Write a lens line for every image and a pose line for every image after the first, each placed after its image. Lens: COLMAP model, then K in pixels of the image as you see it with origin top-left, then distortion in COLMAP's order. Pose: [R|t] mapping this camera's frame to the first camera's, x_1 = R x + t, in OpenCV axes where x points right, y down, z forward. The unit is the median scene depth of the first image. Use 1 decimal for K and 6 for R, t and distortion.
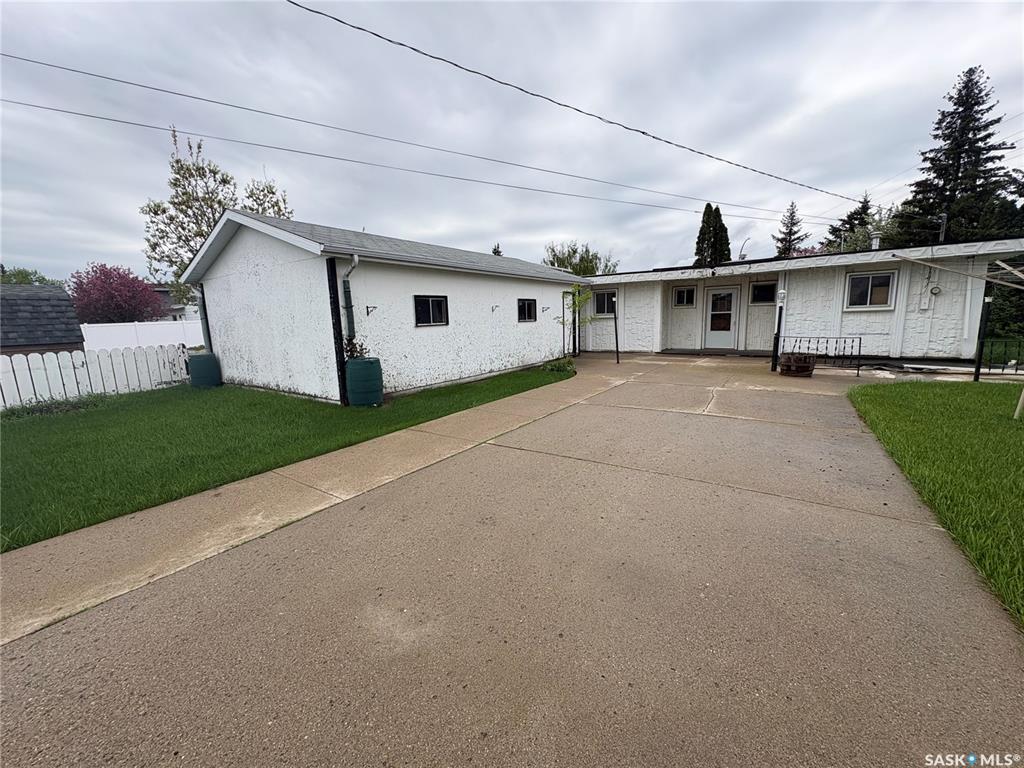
lens RADIAL K [[407.5, 0, 512.0], [0, 407.5, 384.0], [0, 0, 1]] dist [-0.000204, 0.000258]
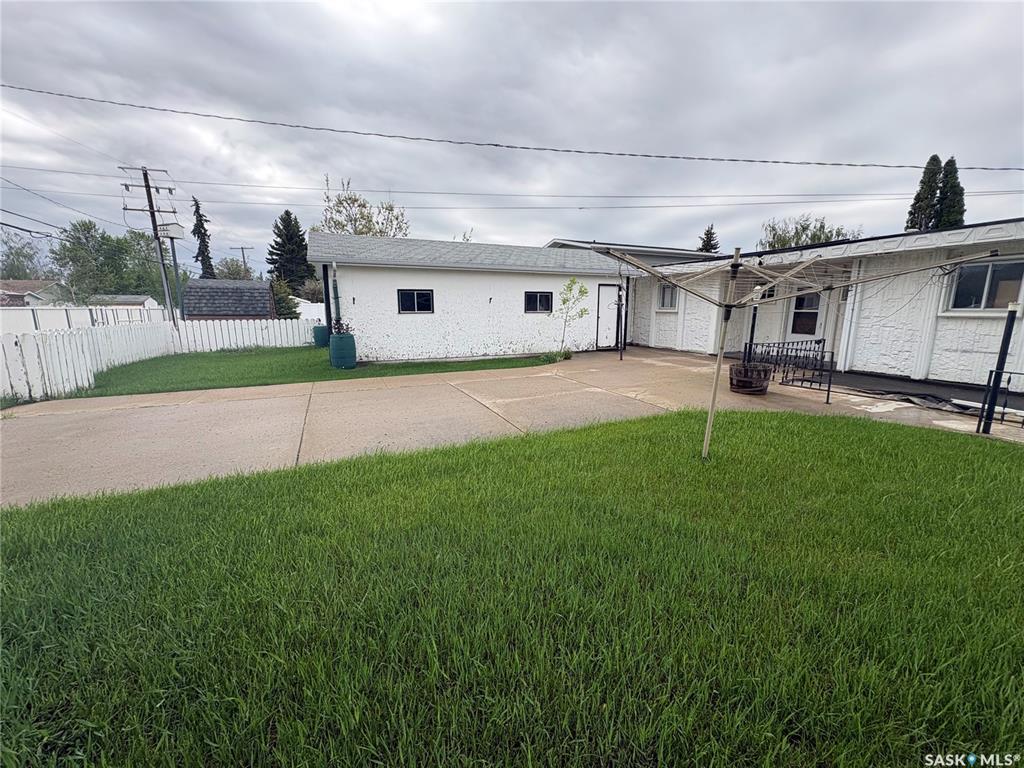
lens RADIAL K [[407.5, 0, 512.0], [0, 407.5, 384.0], [0, 0, 1]] dist [-0.000204, 0.000258]
pose [[0.854512, 0.127148, -0.503629, 0.540999], [-0.110576, 0.991882, 0.062799, -0.027391], [0.507526, 0.002026, 0.861634, 0.042472]]
